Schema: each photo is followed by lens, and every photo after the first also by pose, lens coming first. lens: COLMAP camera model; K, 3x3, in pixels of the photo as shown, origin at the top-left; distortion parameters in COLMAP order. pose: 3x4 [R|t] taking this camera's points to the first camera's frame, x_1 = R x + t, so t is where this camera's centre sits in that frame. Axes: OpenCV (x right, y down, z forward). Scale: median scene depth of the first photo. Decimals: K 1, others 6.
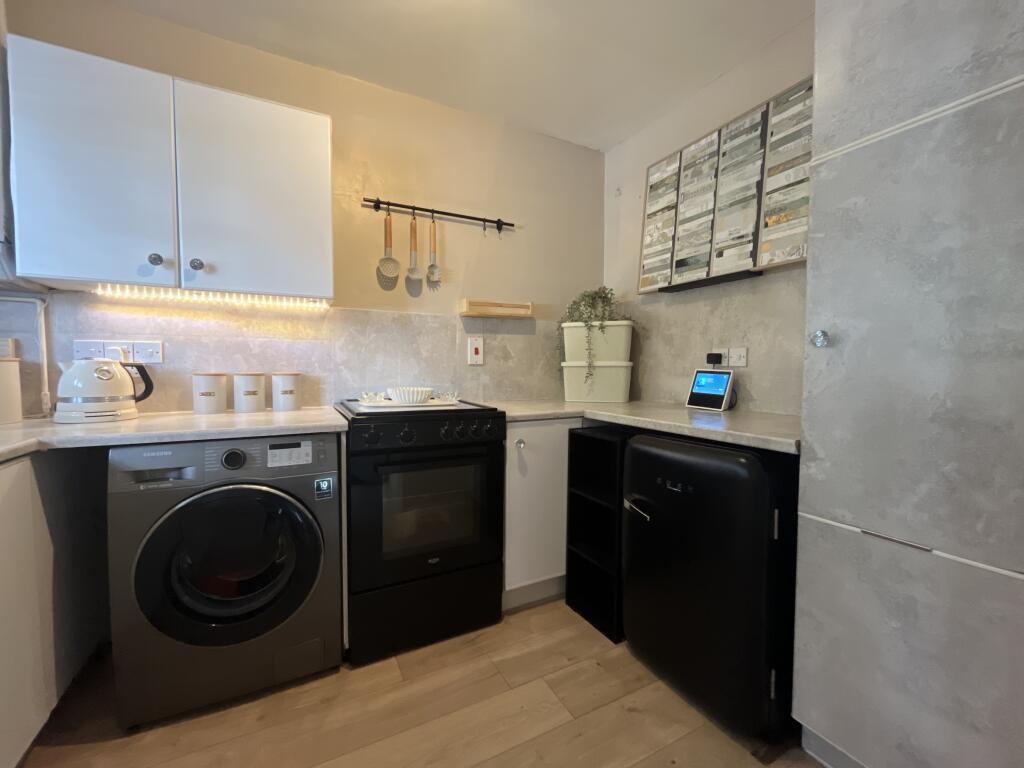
lens RADIAL K [[414.4, 0, 510.8], [0, 414.4, 384.9], [0, 0, 1]] dist [-0.003776, -0.000399]
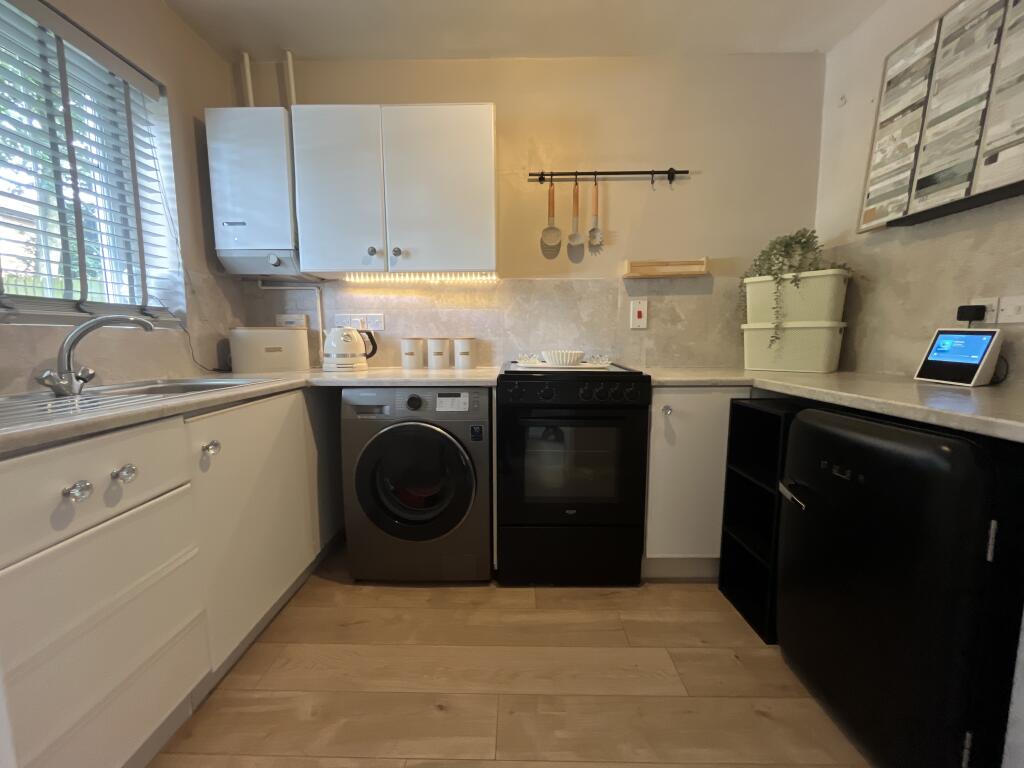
lens RADIAL K [[414.4, 0, 511.8], [0, 414.4, 383.8], [0, 0, 1]] dist [-0.003776, -0.000399]
pose [[0.882100, 0.044901, -0.468917, 0.145043], [-0.012816, 0.997366, 0.071395, 0.017942], [0.470888, -0.056968, 0.880352, 0.005498]]
